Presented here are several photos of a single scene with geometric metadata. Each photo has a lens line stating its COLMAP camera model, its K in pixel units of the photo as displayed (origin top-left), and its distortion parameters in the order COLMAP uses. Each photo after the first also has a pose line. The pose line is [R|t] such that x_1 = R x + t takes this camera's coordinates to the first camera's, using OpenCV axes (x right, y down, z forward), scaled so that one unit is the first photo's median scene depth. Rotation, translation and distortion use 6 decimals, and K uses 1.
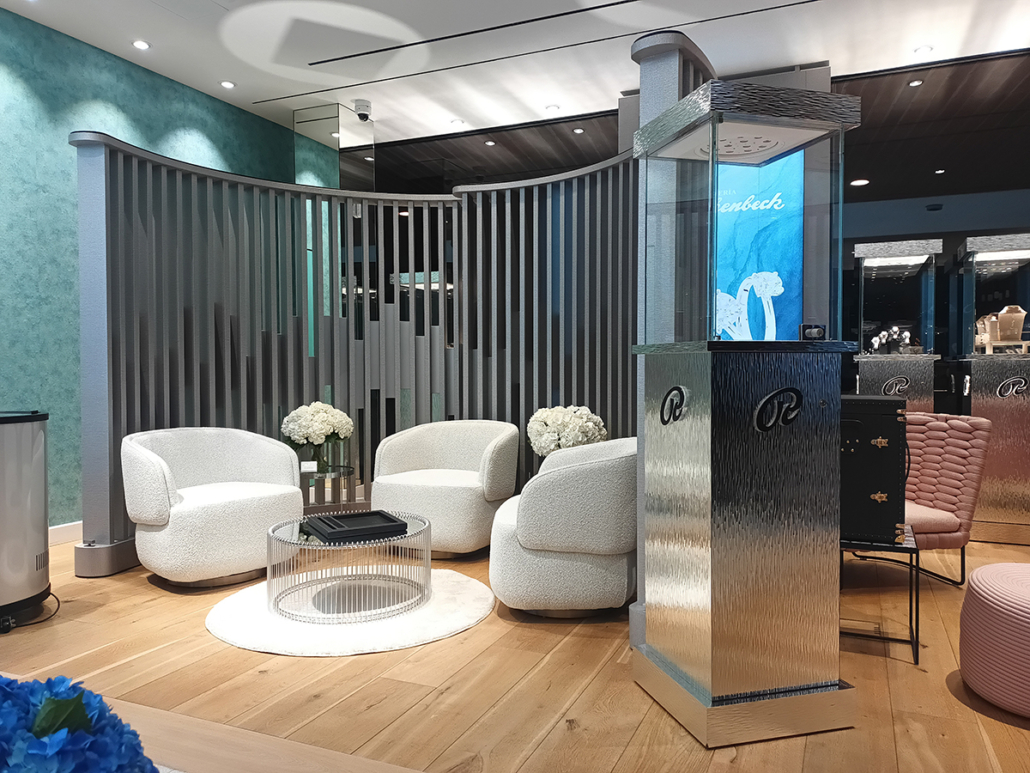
lens RADIAL K [[769.7, 0, 514.8], [0, 769.7, 383.1], [0, 0, 1]] dist [0.007292, 0.002553]
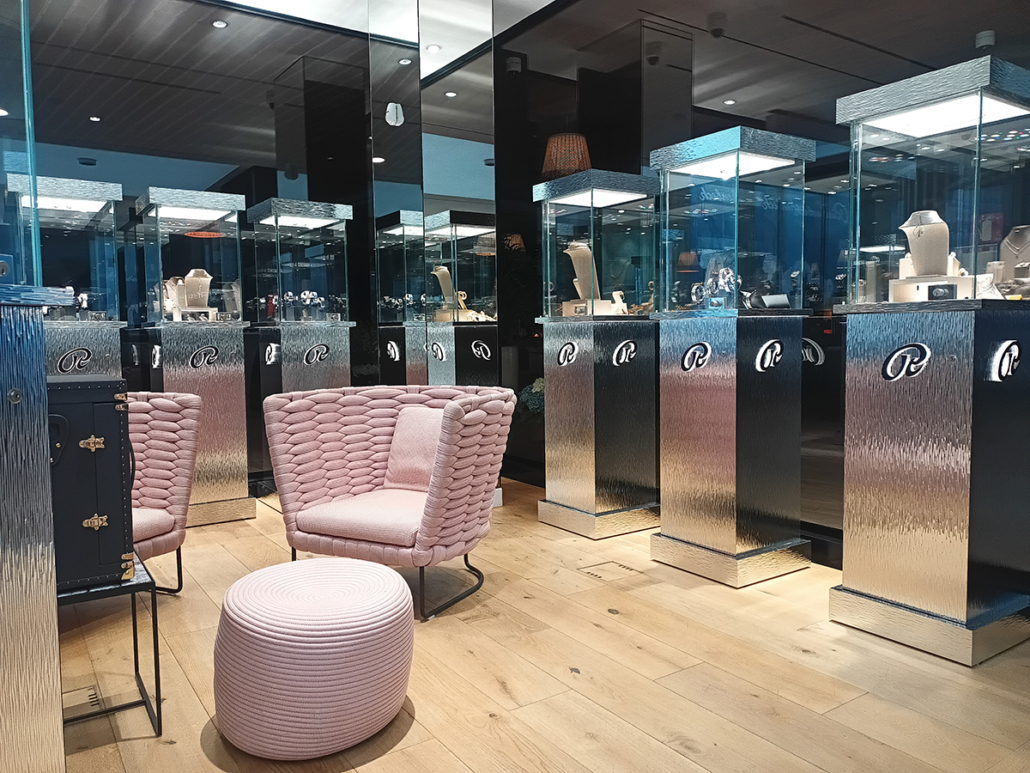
lens RADIAL K [[769.7, 0, 514.8], [0, 769.7, 383.1], [0, 0, 1]] dist [0.007292, 0.002553]
pose [[0.530817, -0.059947, 0.845364, 0.063950], [0.029729, 0.998198, 0.052118, -0.000907], [-0.846965, -0.002533, 0.531643, 0.212532]]
